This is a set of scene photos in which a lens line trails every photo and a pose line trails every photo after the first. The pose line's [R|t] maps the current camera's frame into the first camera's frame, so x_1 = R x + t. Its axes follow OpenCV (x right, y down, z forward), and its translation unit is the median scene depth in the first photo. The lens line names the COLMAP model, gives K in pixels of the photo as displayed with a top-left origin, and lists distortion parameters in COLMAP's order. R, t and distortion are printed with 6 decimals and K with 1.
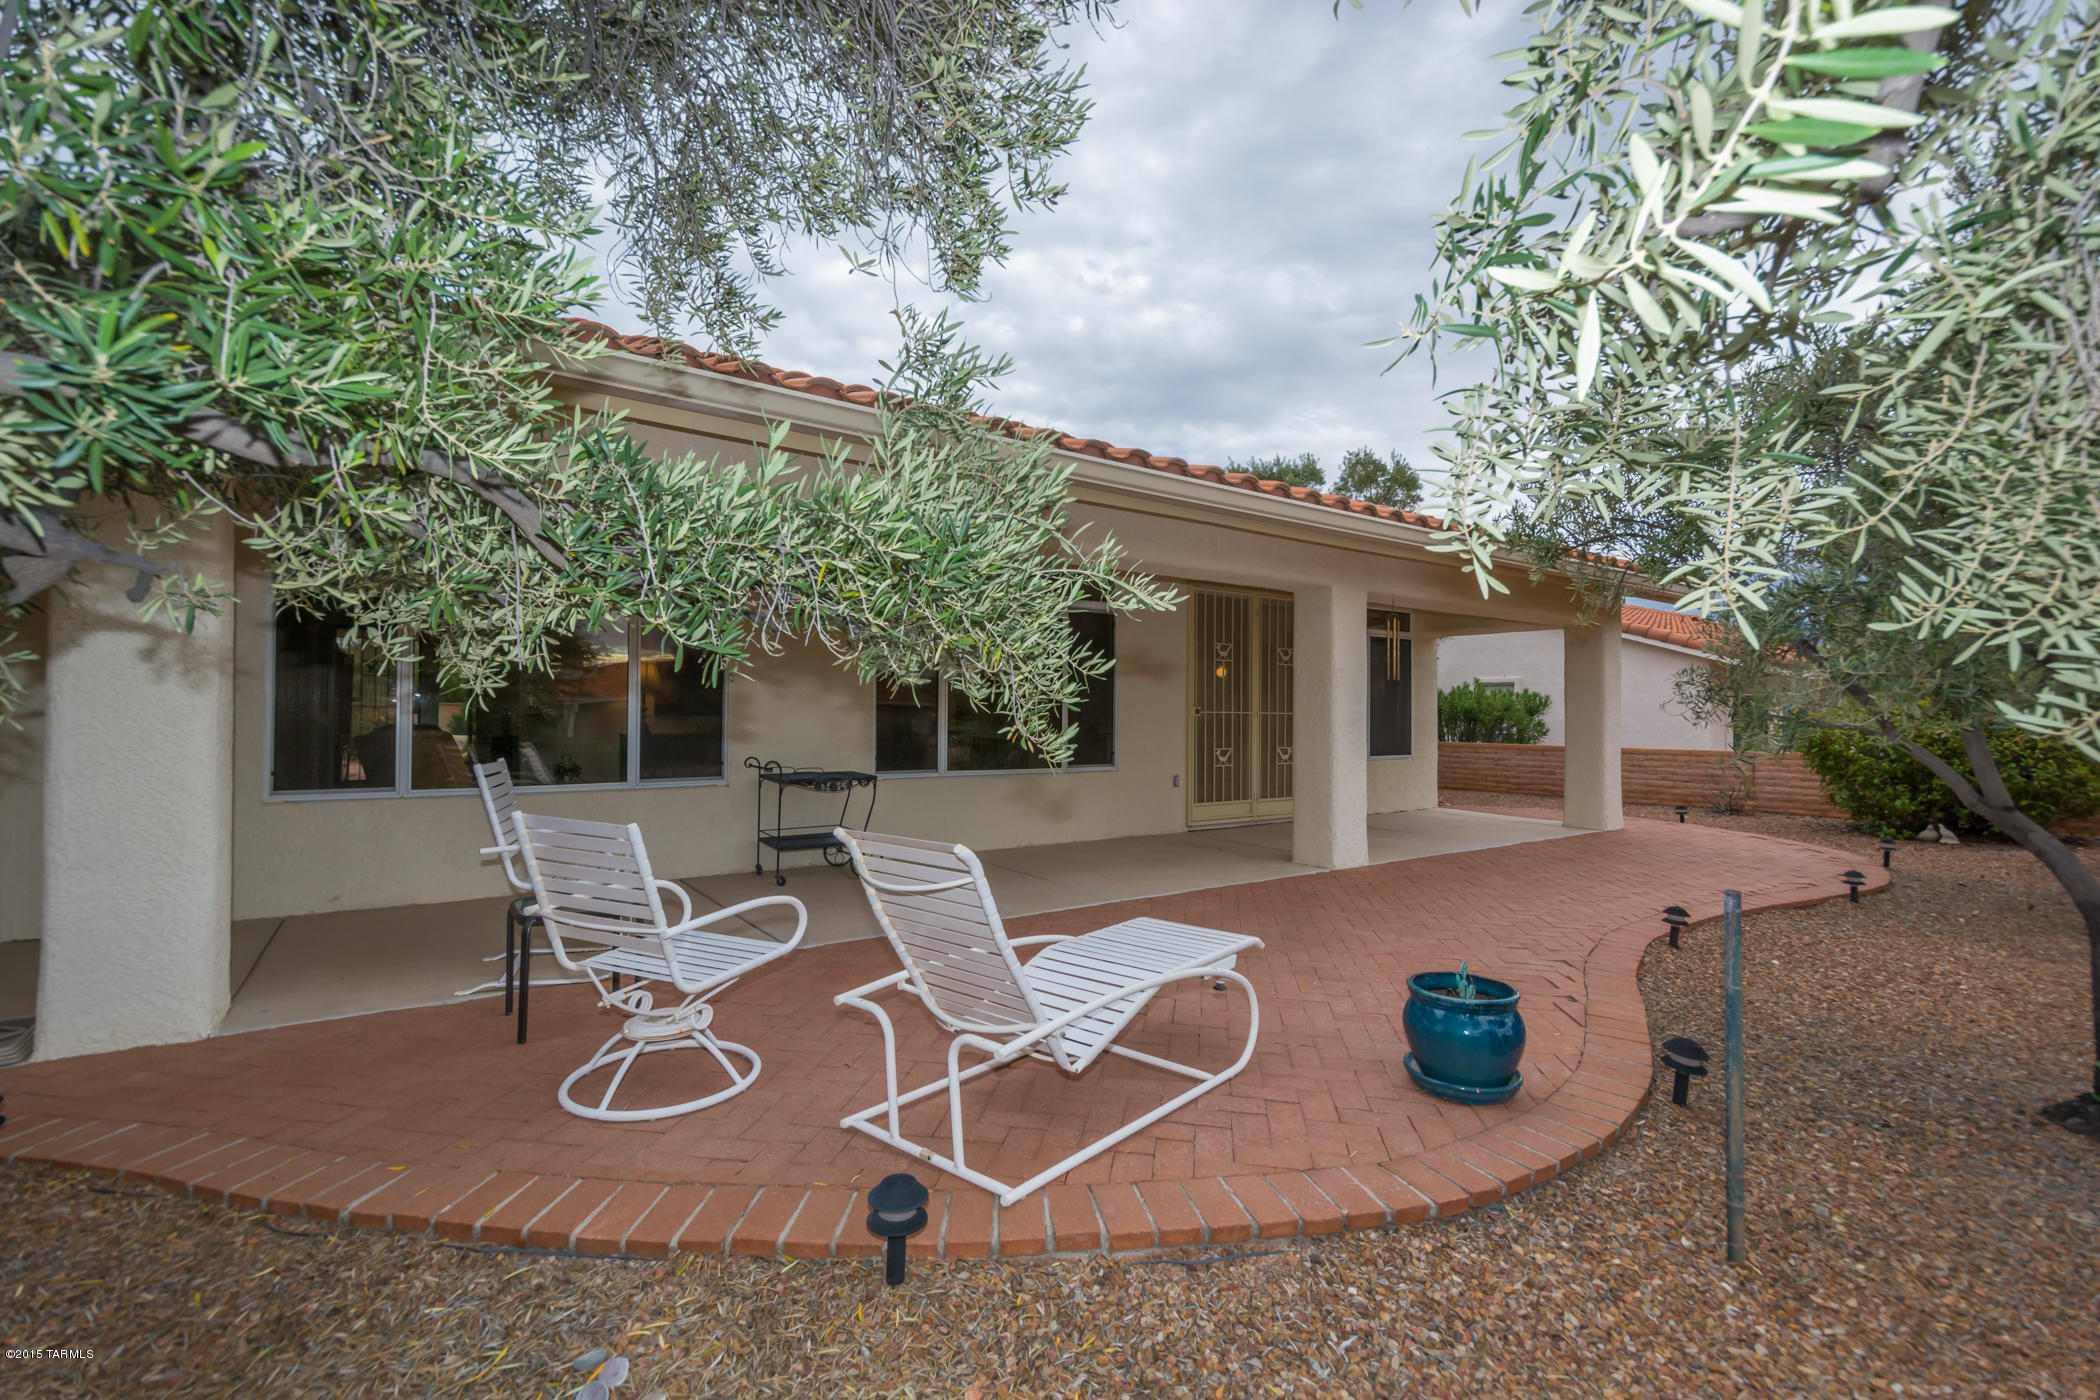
lens RADIAL K [[931.5, 0, 1052.9], [0, 931.5, 703.1], [0, 0, 1]] dist [0.019719, -0.006739]
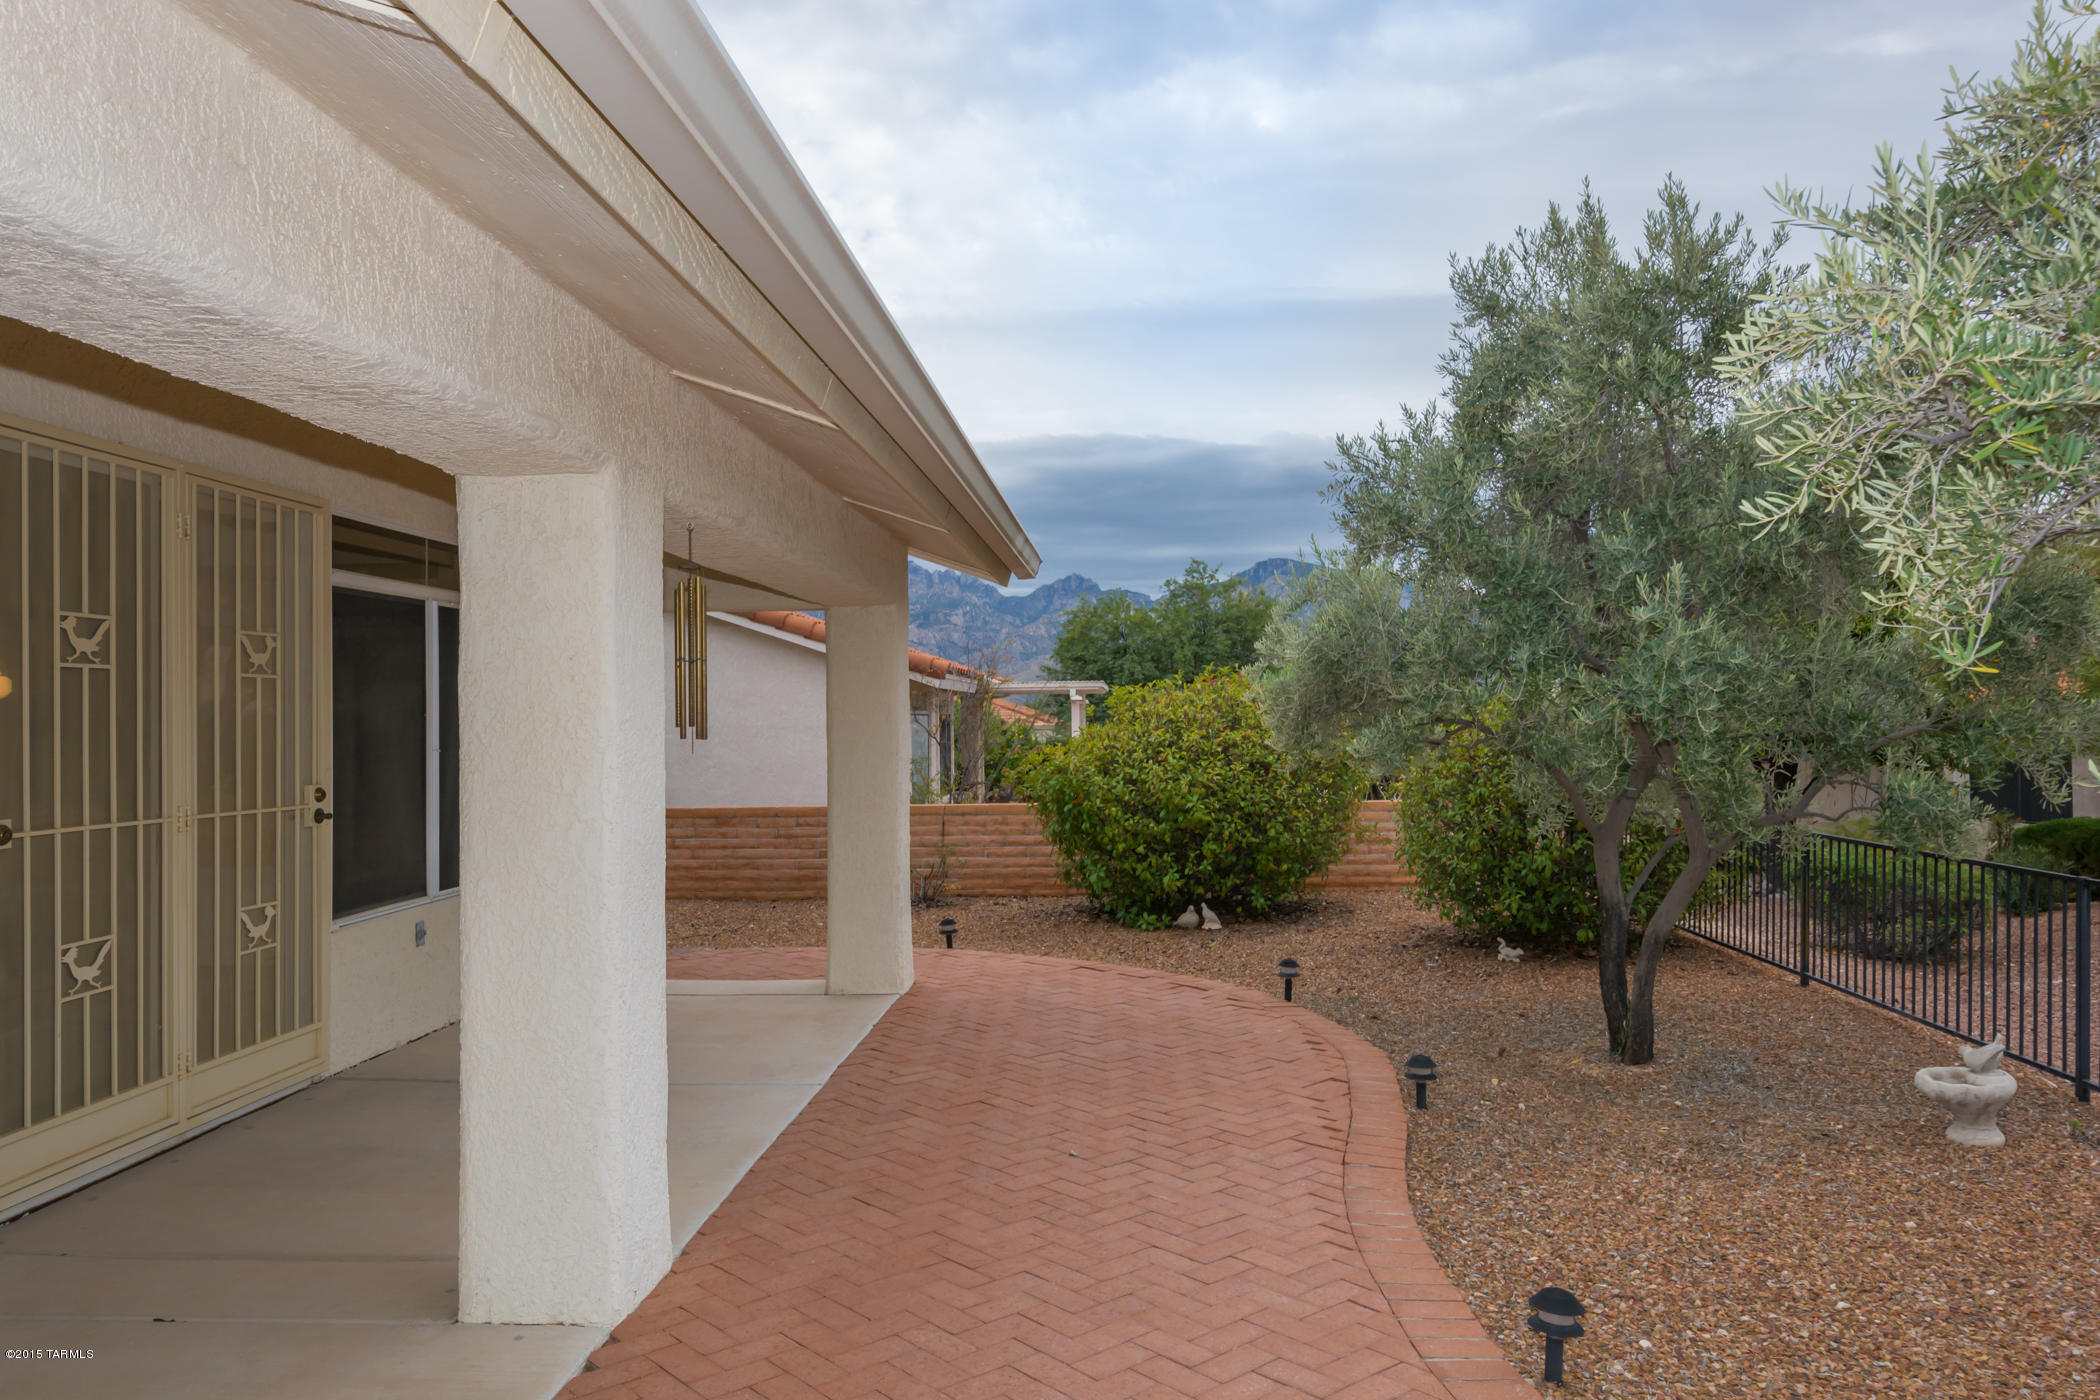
lens RADIAL K [[1477.7, 0, 1106.4], [0, 1477.7, 707.3], [0, 0, 1]] dist [0.010335, 0.006081]
pose [[0.601308, -0.007141, 0.798986, -0.014614], [0.002700, 0.999973, 0.006905, -0.032510], [-0.799013, -0.001994, 0.601311, 0.387244]]
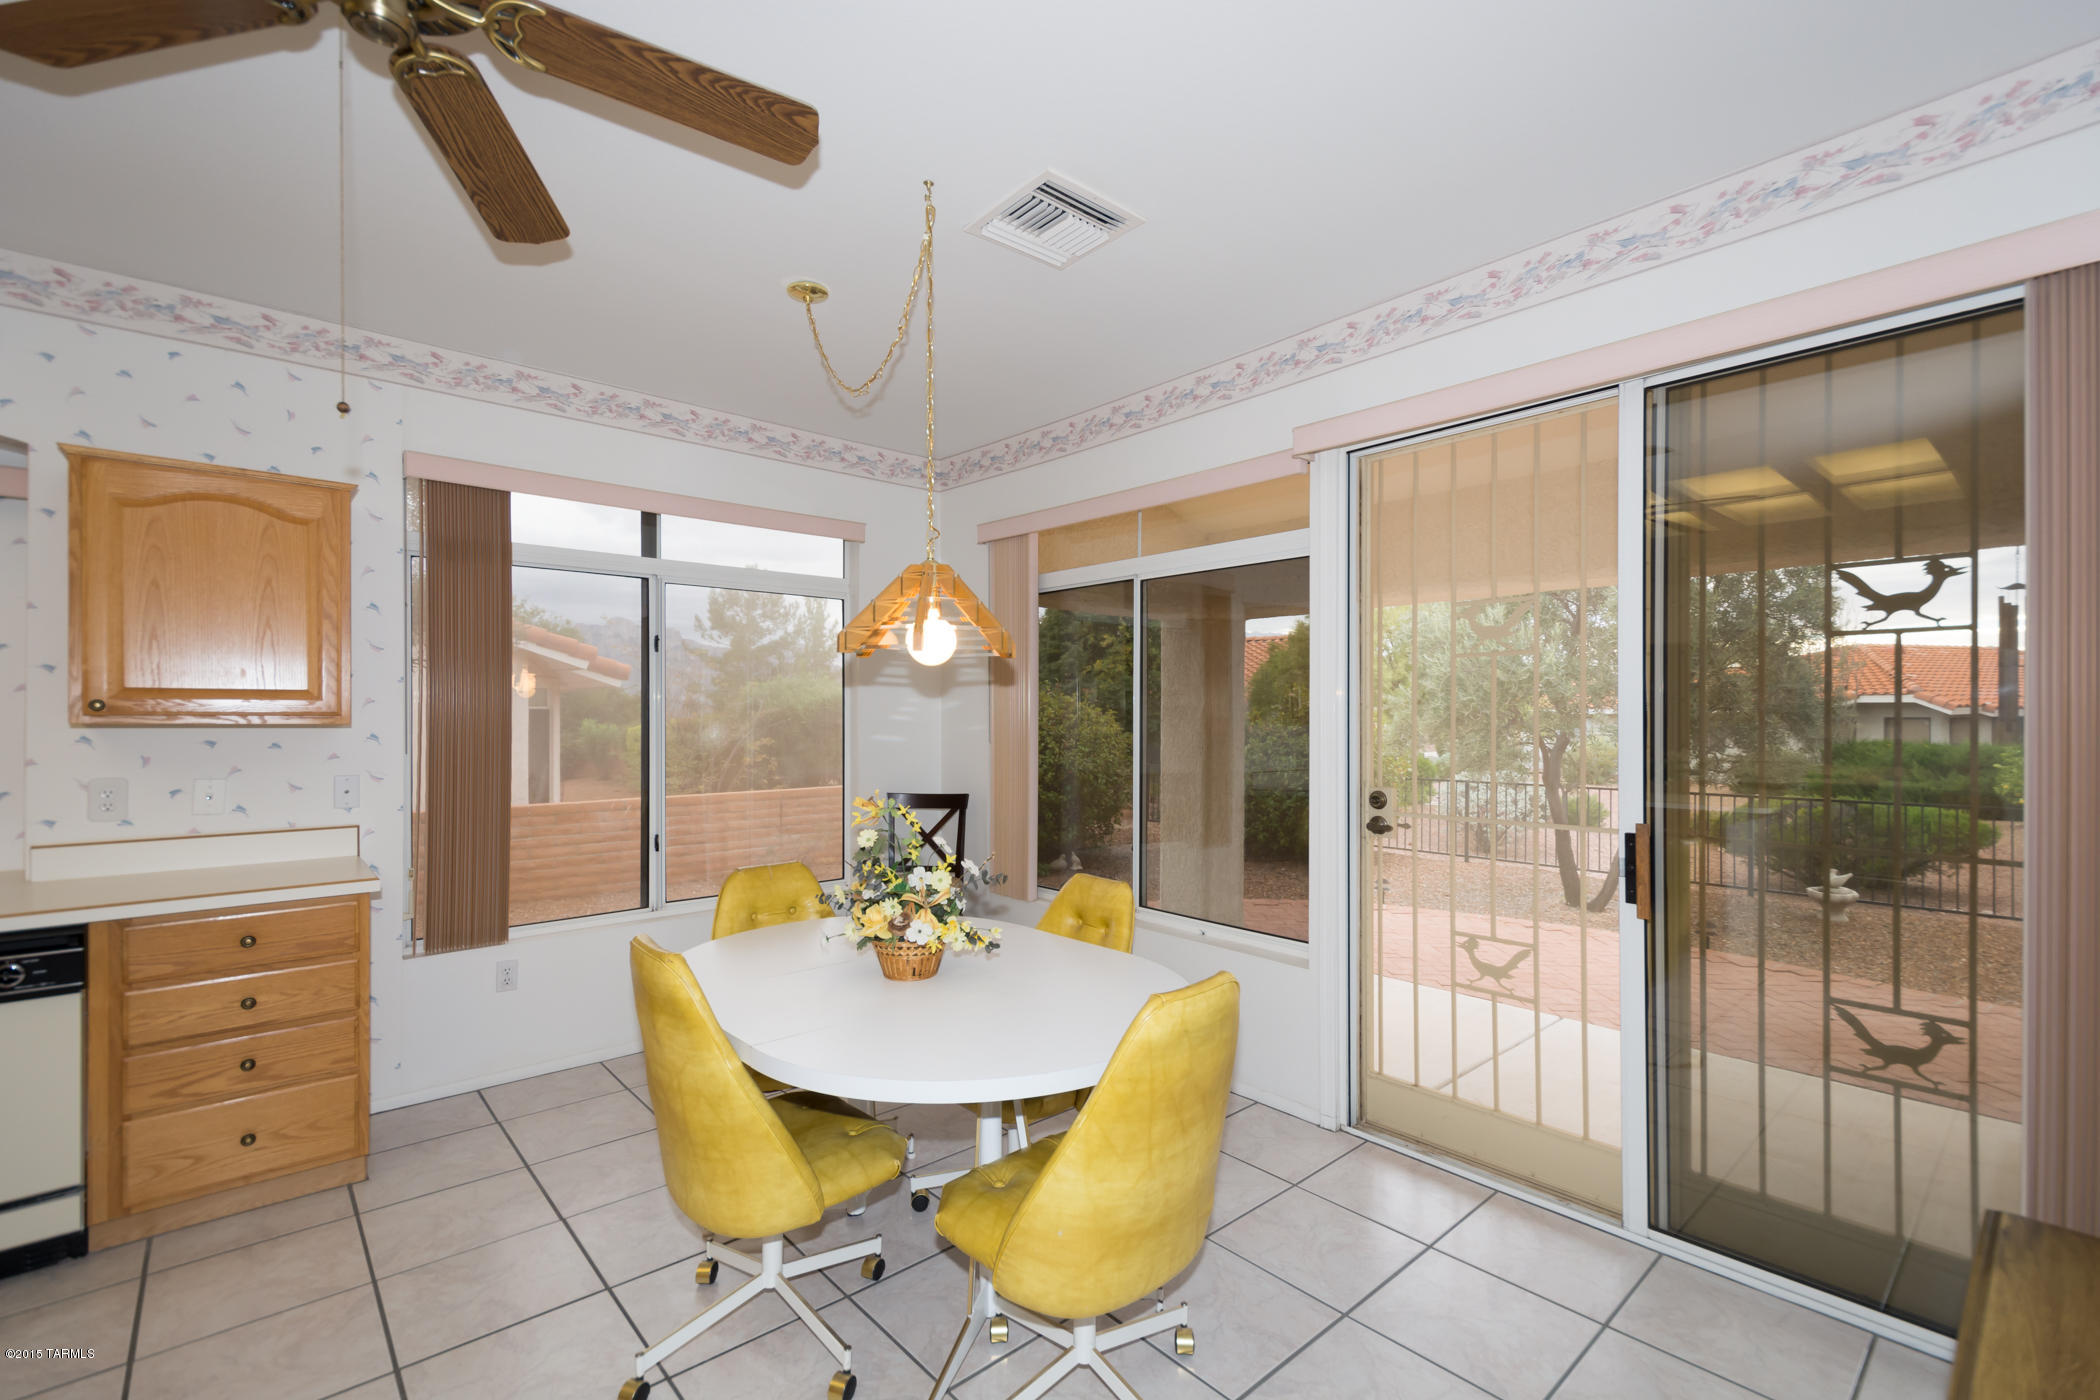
lens RADIAL K [[931.5, 0, 1060.6], [0, 931.5, 706.0], [0, 0, 1]] dist [0.019719, -0.006739]
pose [[-0.119176, 0.011762, 0.992804, -0.047854], [-0.003594, 0.999918, -0.012277, -0.011550], [-0.992867, -0.005031, -0.119124, 1.188895]]
